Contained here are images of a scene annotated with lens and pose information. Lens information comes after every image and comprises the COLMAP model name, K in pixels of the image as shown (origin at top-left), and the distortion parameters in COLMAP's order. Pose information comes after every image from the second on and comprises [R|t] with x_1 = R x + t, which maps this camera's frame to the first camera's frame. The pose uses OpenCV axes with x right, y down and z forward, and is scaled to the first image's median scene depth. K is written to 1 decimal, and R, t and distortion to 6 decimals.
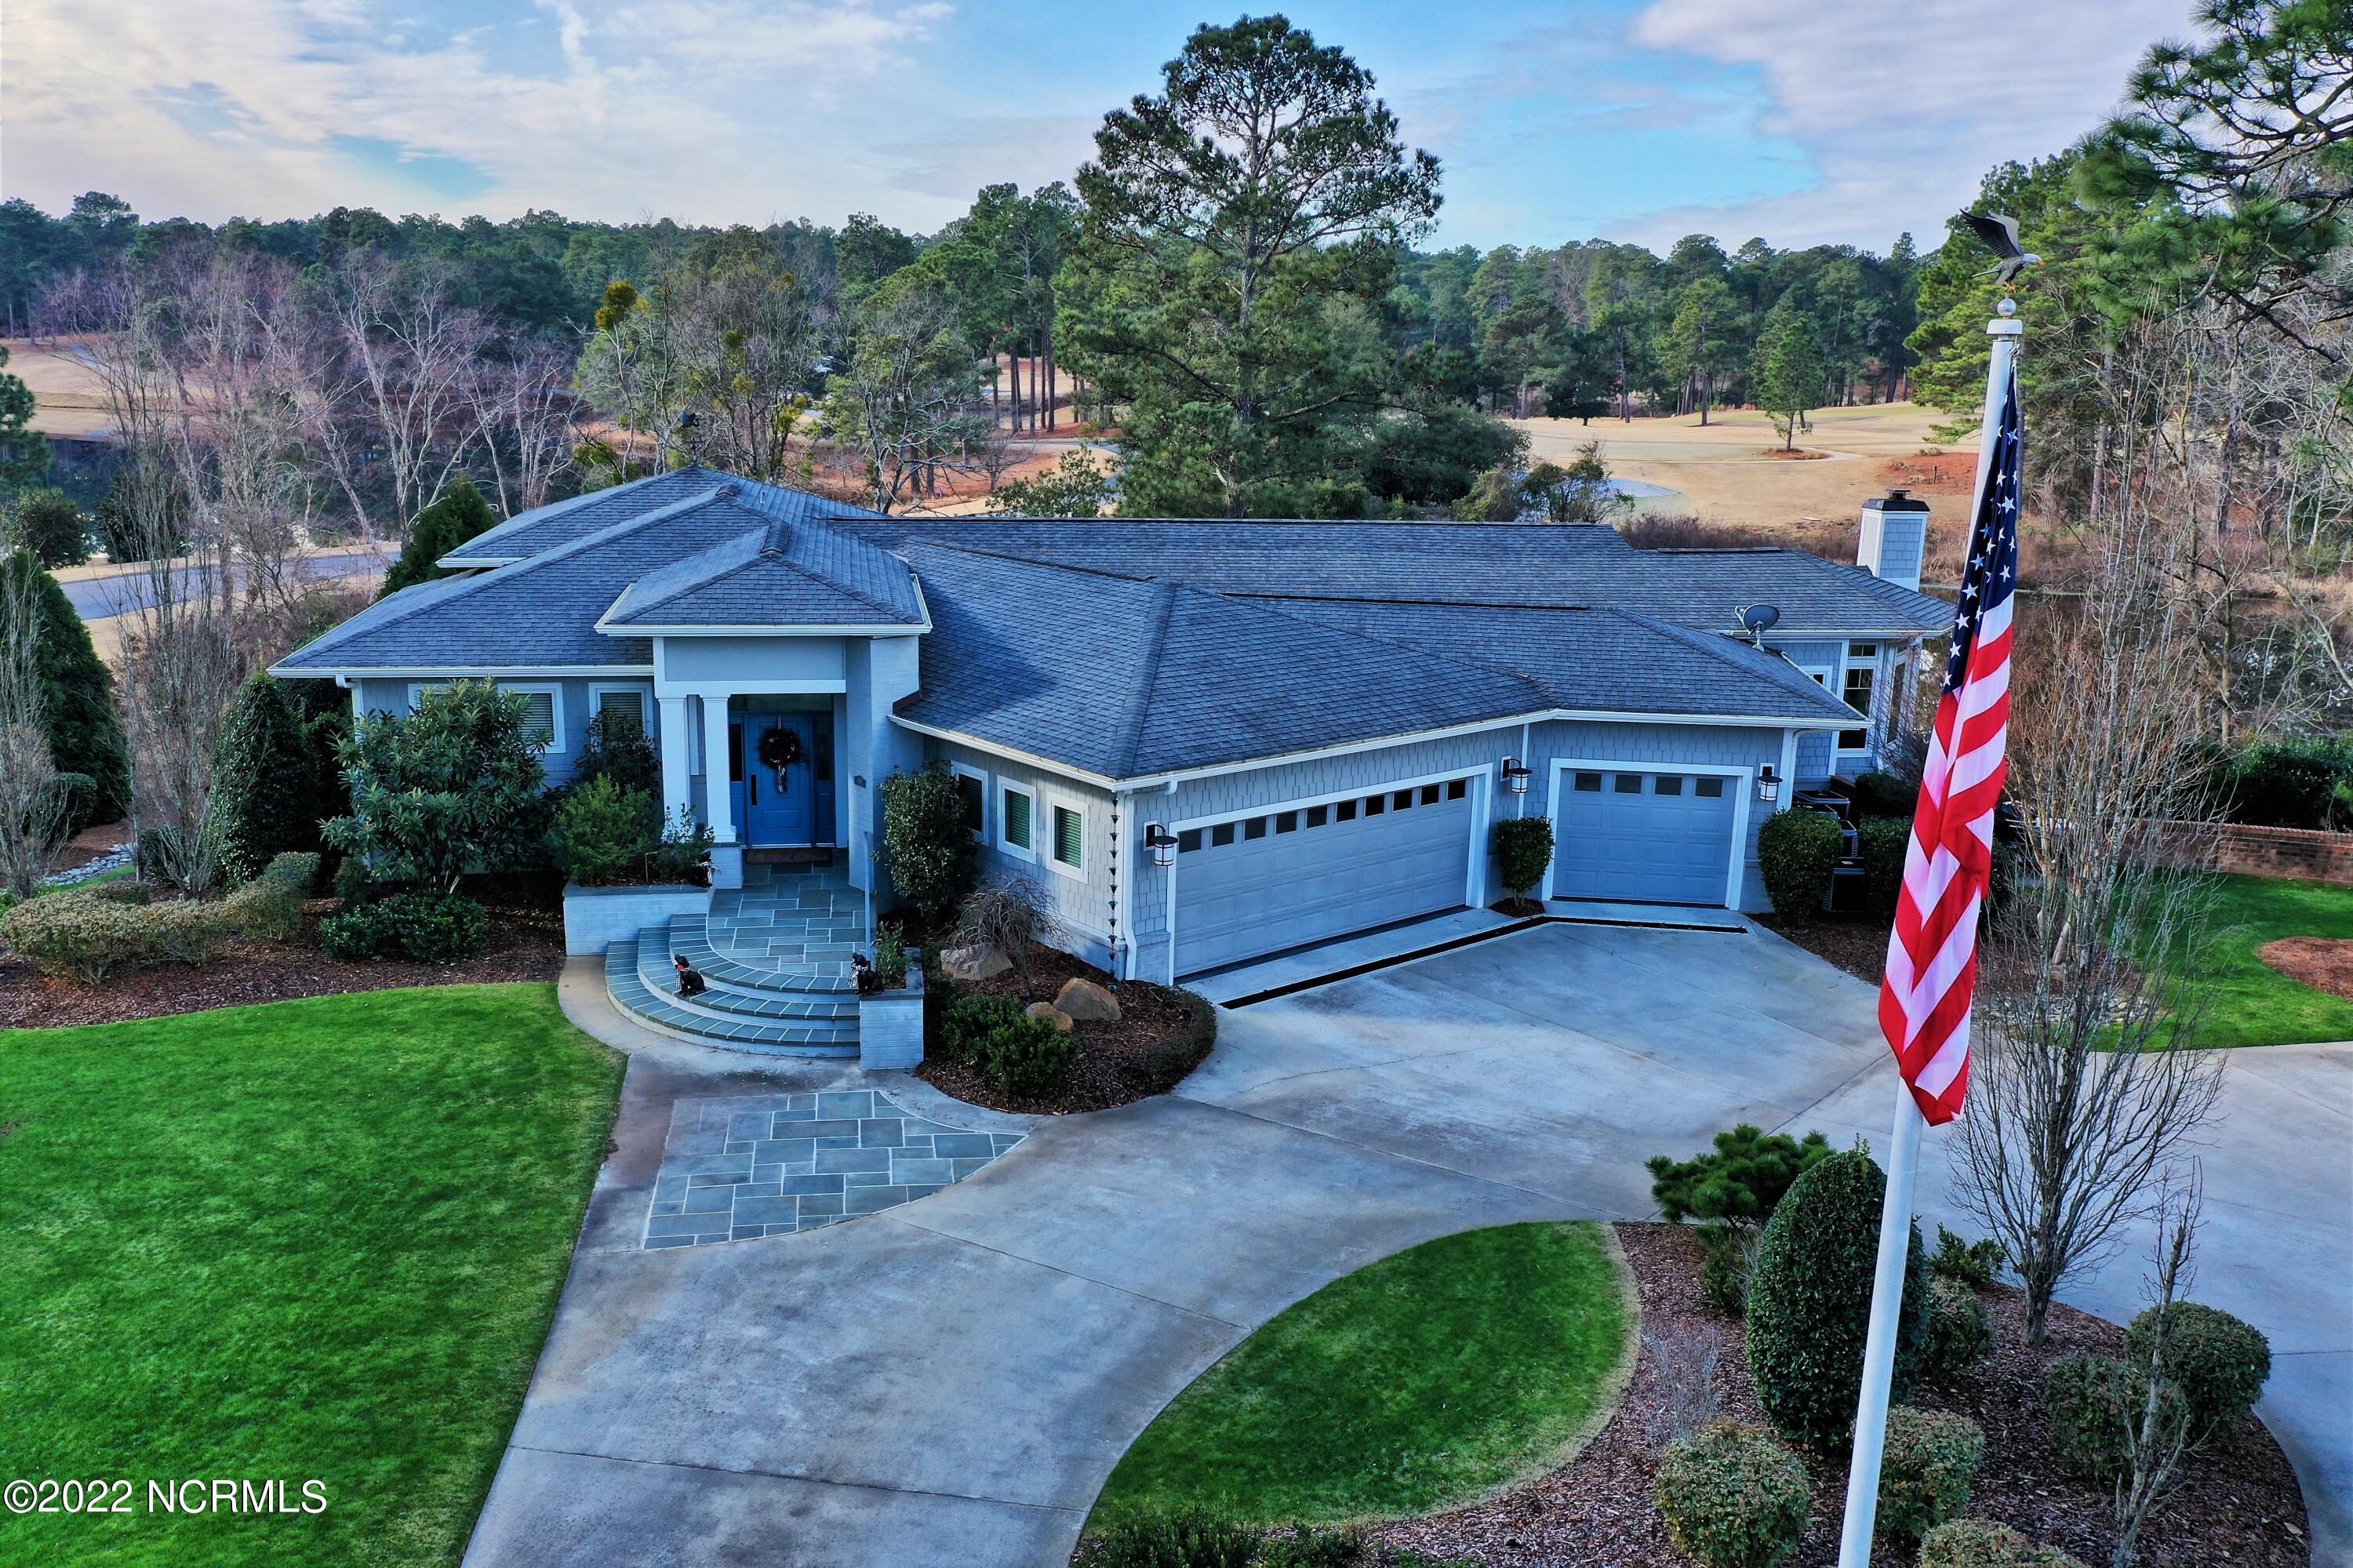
lens RADIAL K [[1858.2, 0, 1176.5], [0, 1858.2, 784.0], [0, 0, 1]] dist [0.000515, 0.002243]
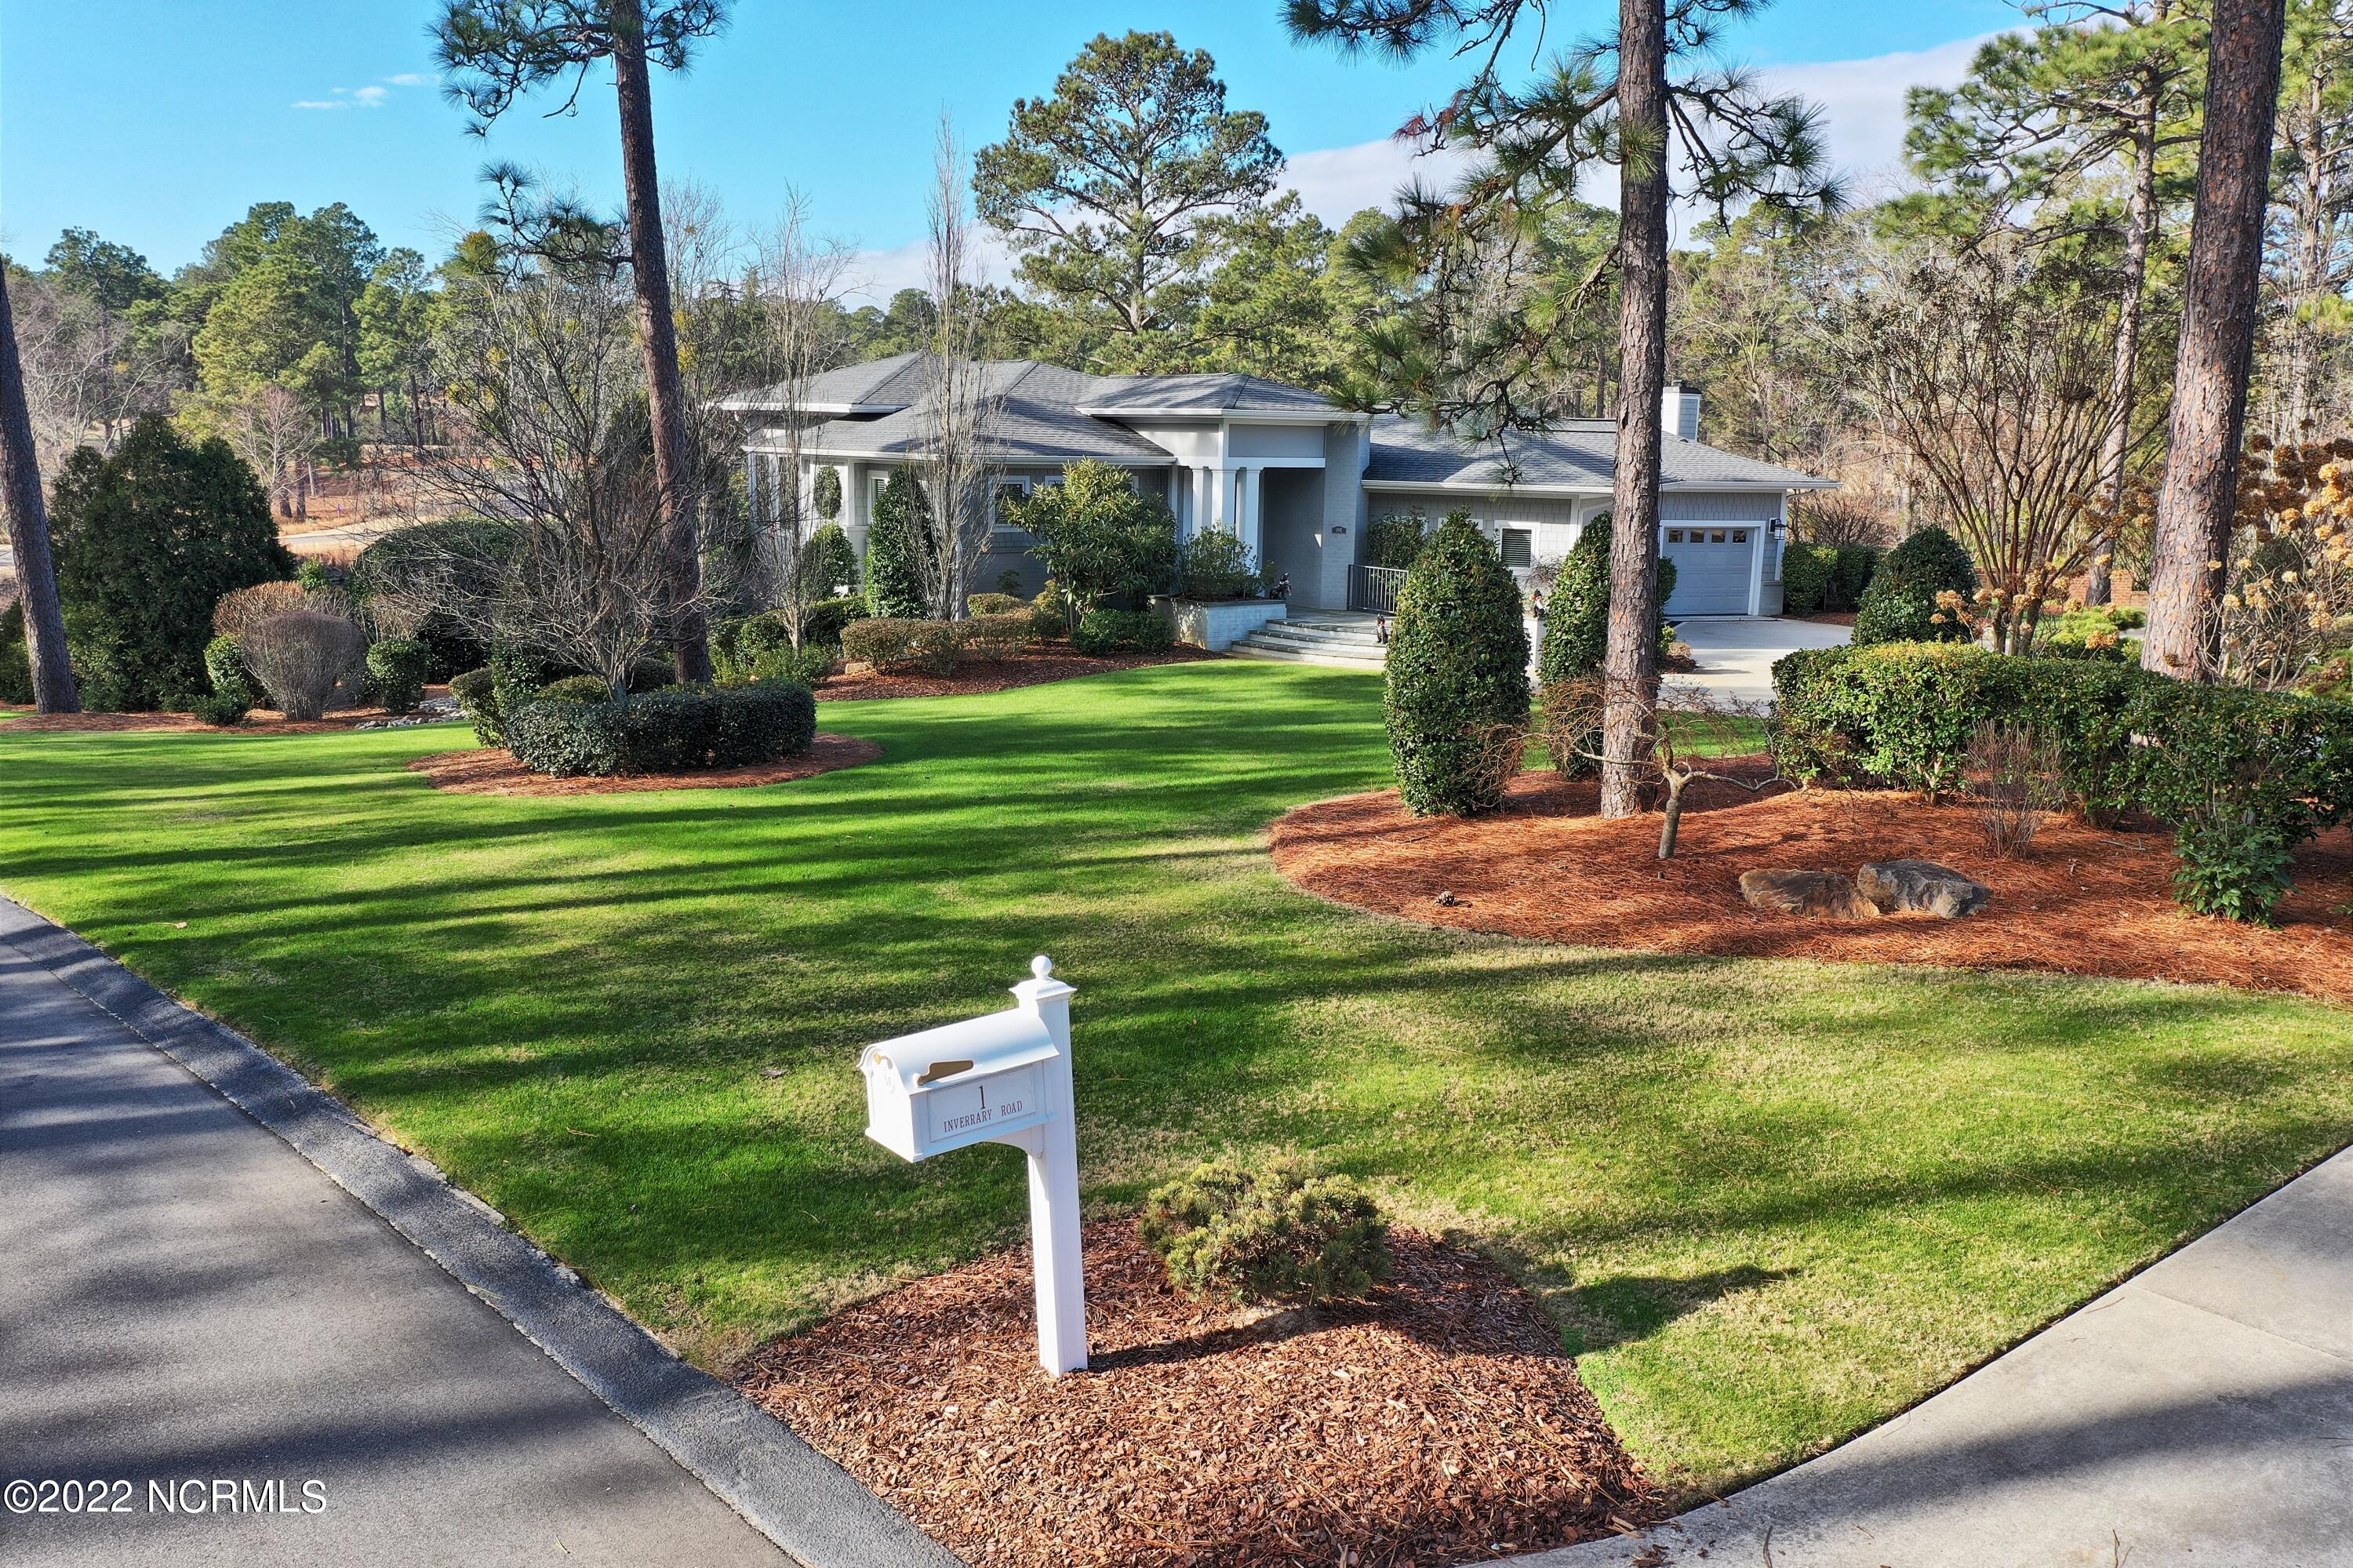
lens RADIAL K [[1858.2, 0, 1176.5], [0, 1858.2, 784.0], [0, 0, 1]] dist [0.000515, 0.002243]
pose [[0.893379, -0.088113, 0.440580, -0.914080], [0.102847, 0.994651, -0.009623, 0.189966], [-0.437375, 0.053909, 0.897662, -0.202975]]
